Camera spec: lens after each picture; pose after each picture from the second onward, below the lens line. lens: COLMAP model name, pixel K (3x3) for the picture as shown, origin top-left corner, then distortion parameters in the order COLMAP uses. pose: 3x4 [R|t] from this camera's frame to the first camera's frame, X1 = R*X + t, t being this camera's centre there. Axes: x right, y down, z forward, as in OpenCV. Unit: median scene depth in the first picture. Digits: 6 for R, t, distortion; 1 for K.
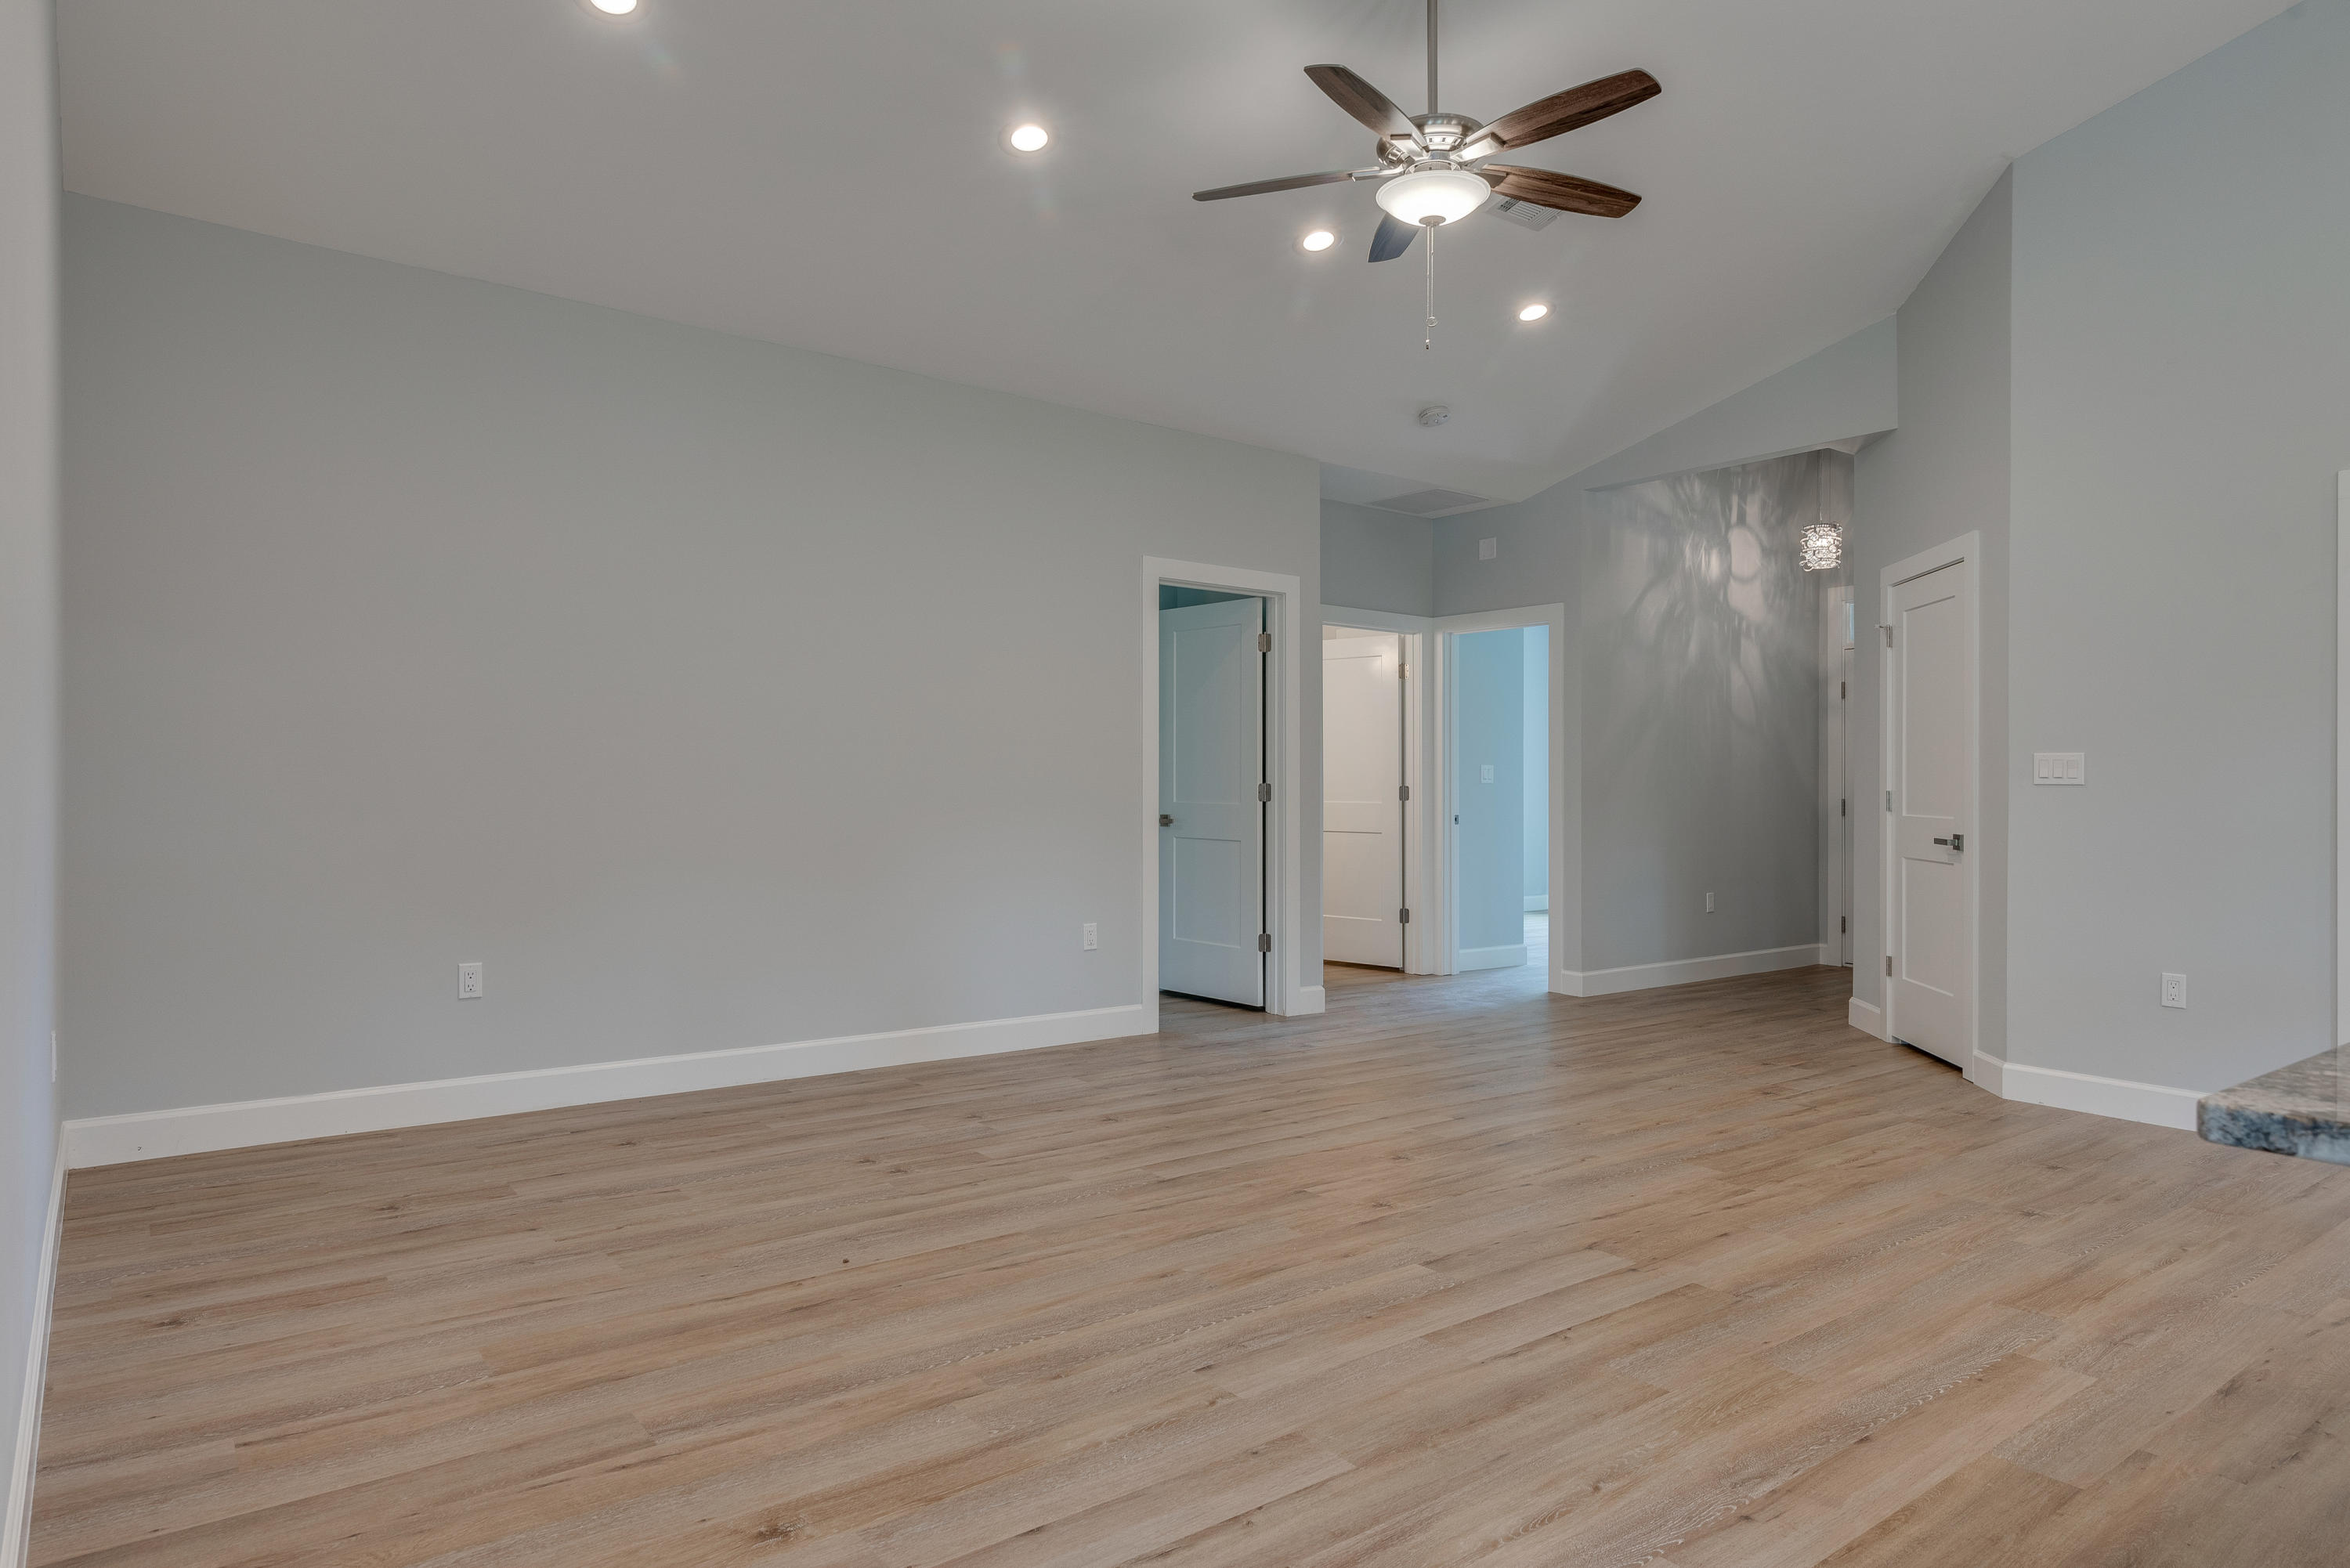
lens RADIAL K [[1374.5, 0, 1175.0], [0, 1374.5, 784.0], [0, 0, 1]] dist [-0.000469, -0.000647]
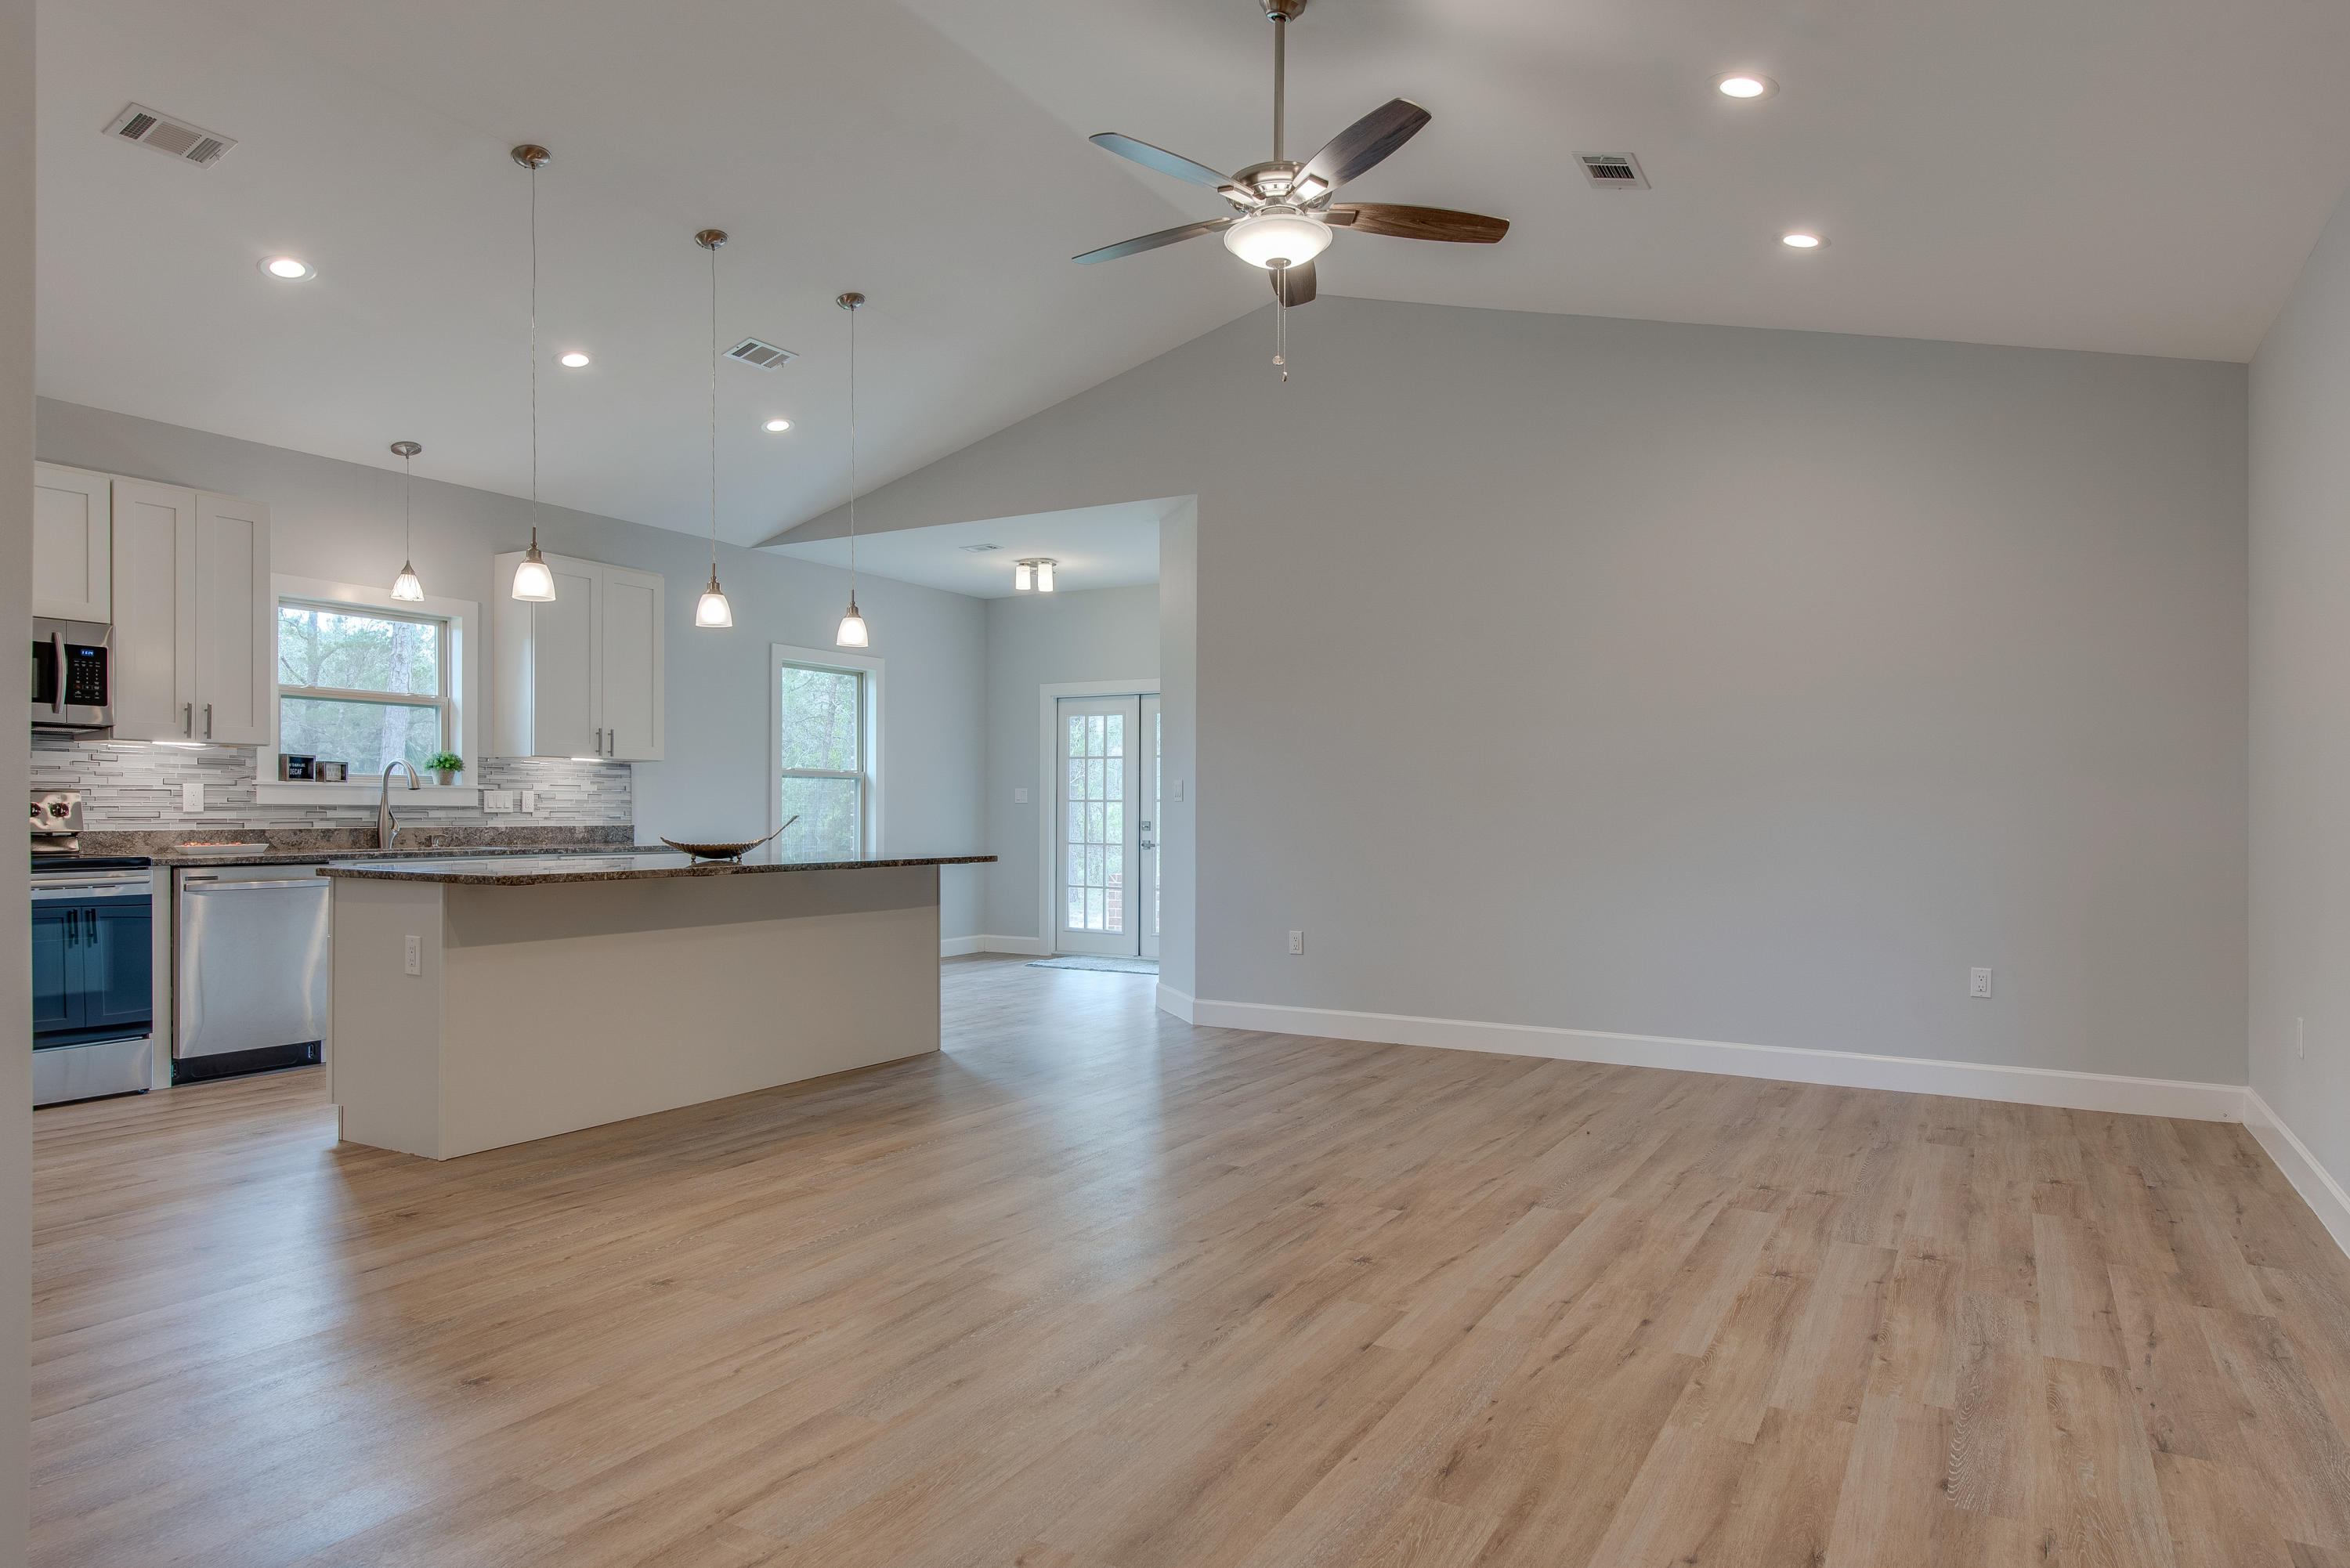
lens RADIAL K [[1424.6, 0, 1171.3], [0, 1424.6, 814.4], [0, 0, 1]] dist [0.017034, -0.005689]
pose [[-0.922851, -0.015419, -0.384849, 0.602865], [-0.015772, 0.999873, -0.002239, 0.009784], [0.384835, 0.004003, -0.922977, 1.745728]]
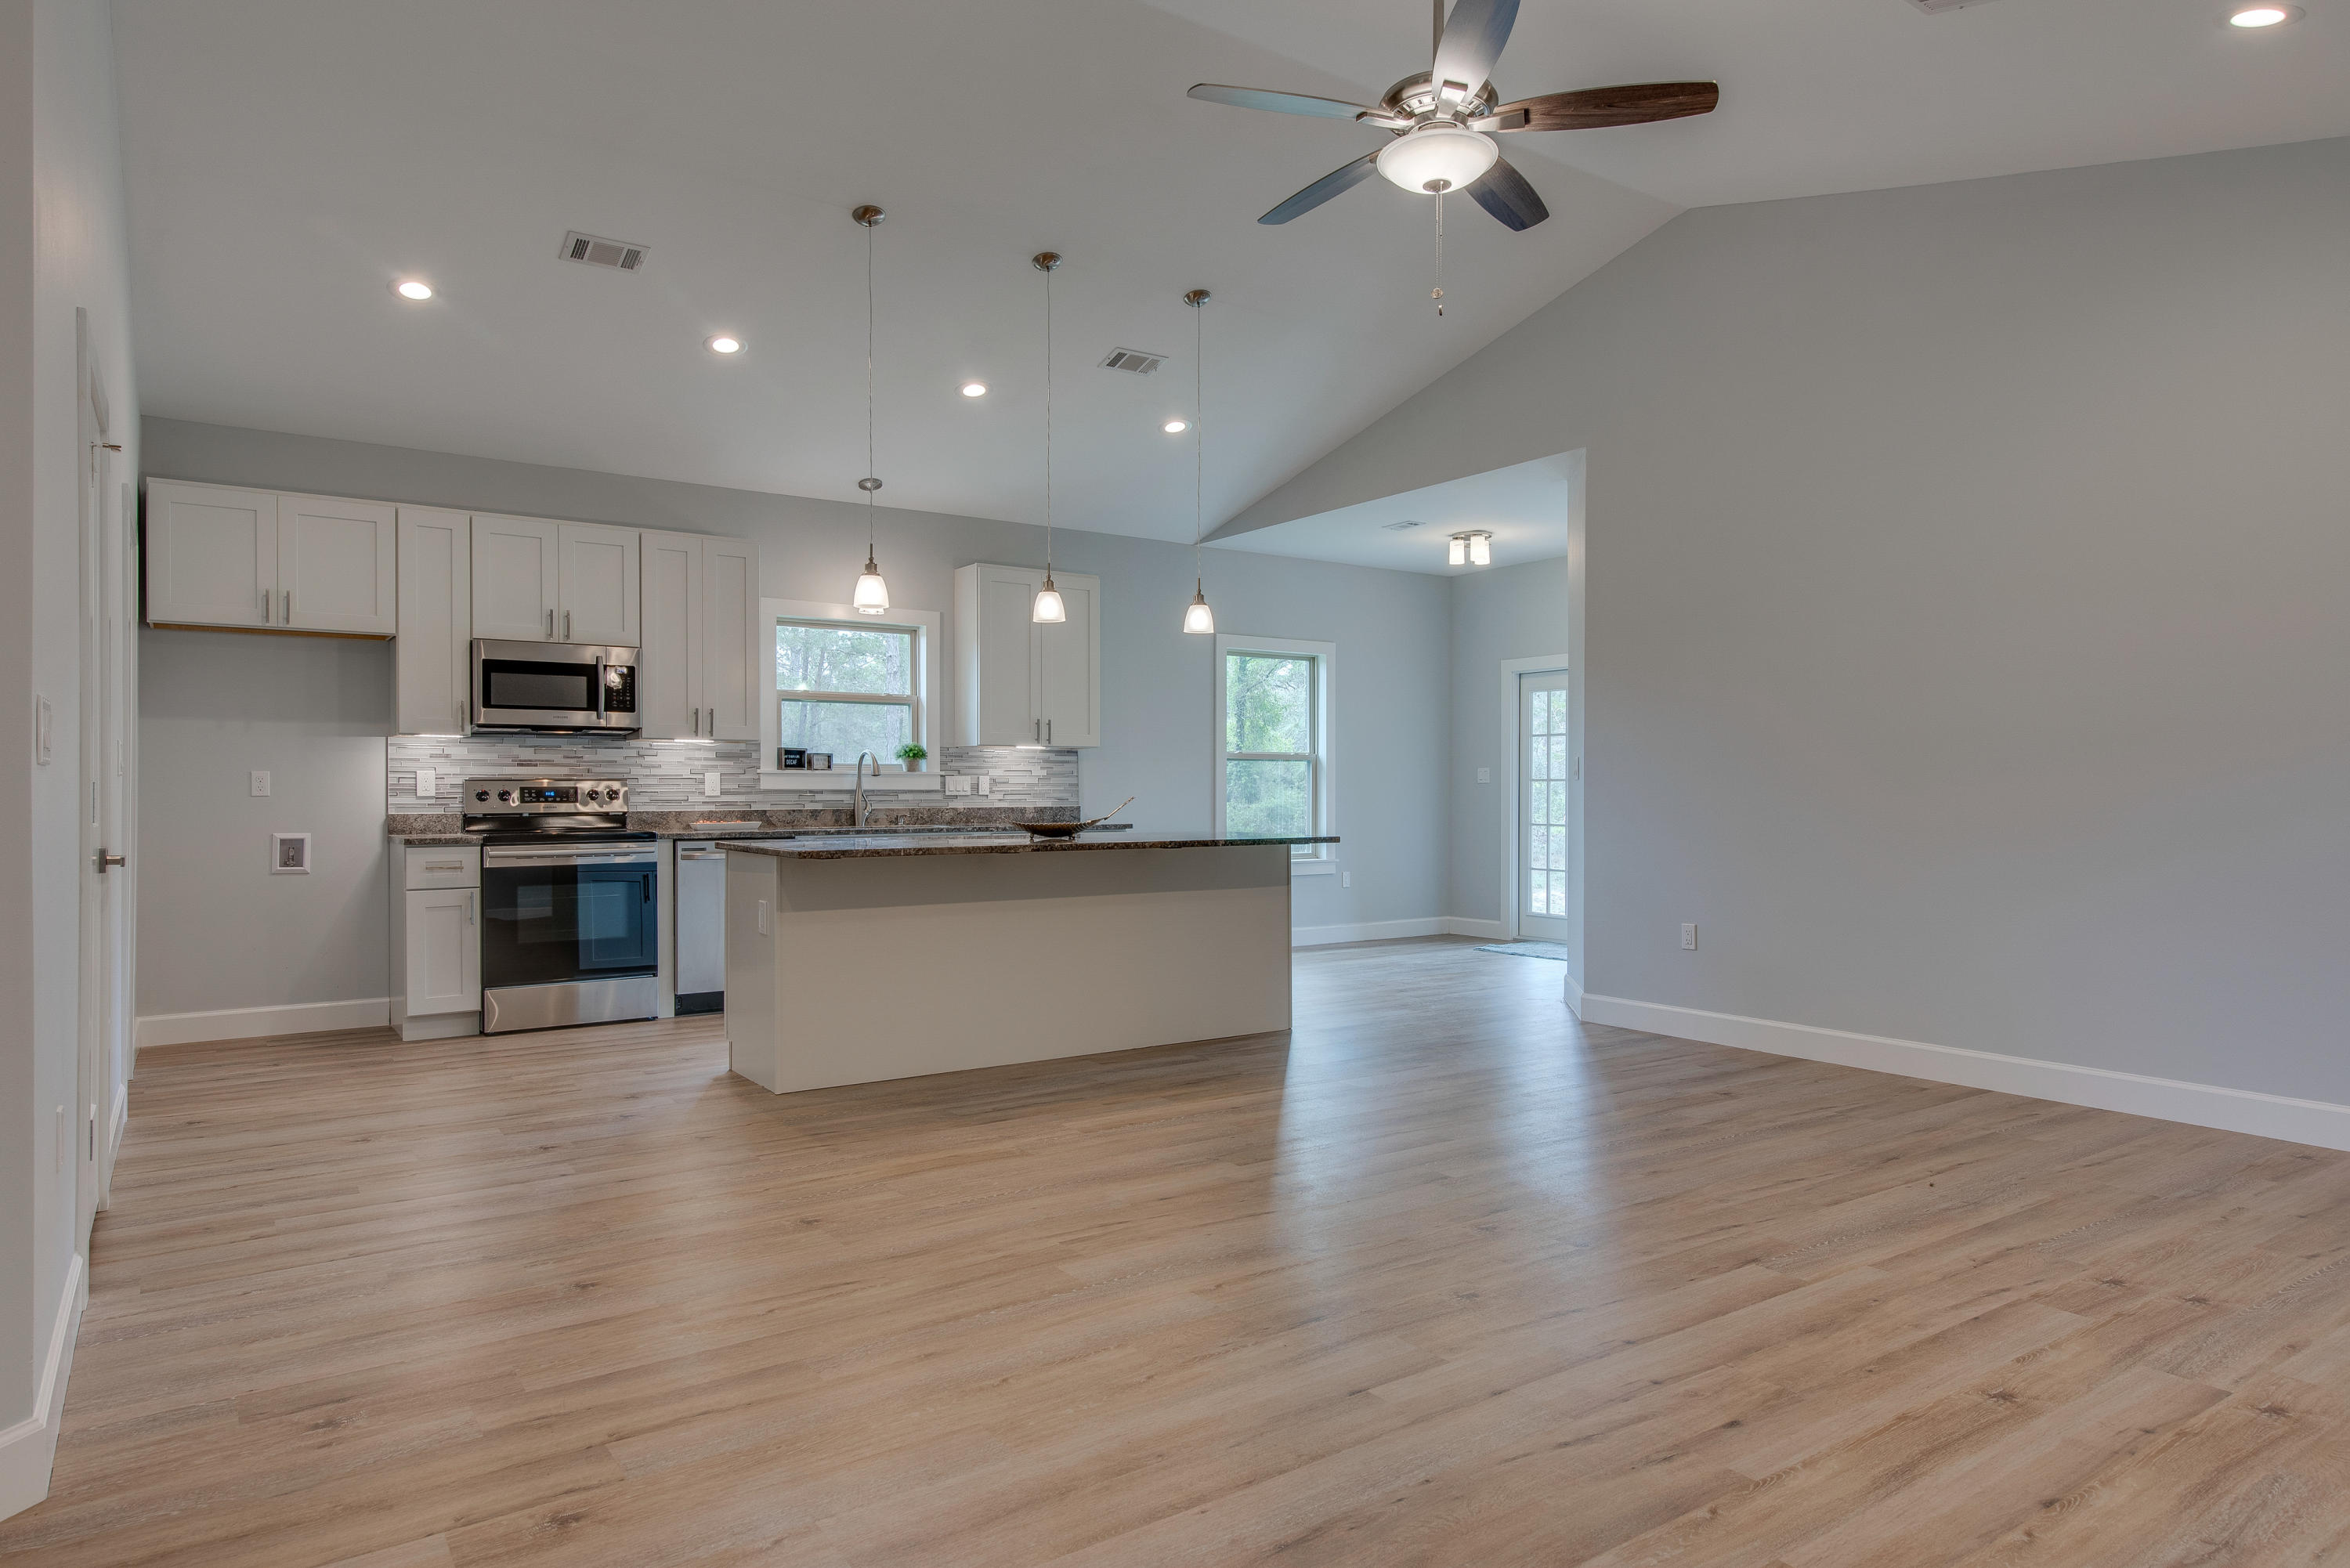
lens RADIAL K [[1394.2, 0, 1179.2], [0, 1394.2, 802.7], [0, 0, 1]] dist [0.017080, -0.003975]
pose [[-0.999077, -0.011163, 0.041488, 0.289383], [-0.010795, 0.999901, 0.009078, 0.006005], [-0.041586, 0.008622, -0.999098, 1.747643]]
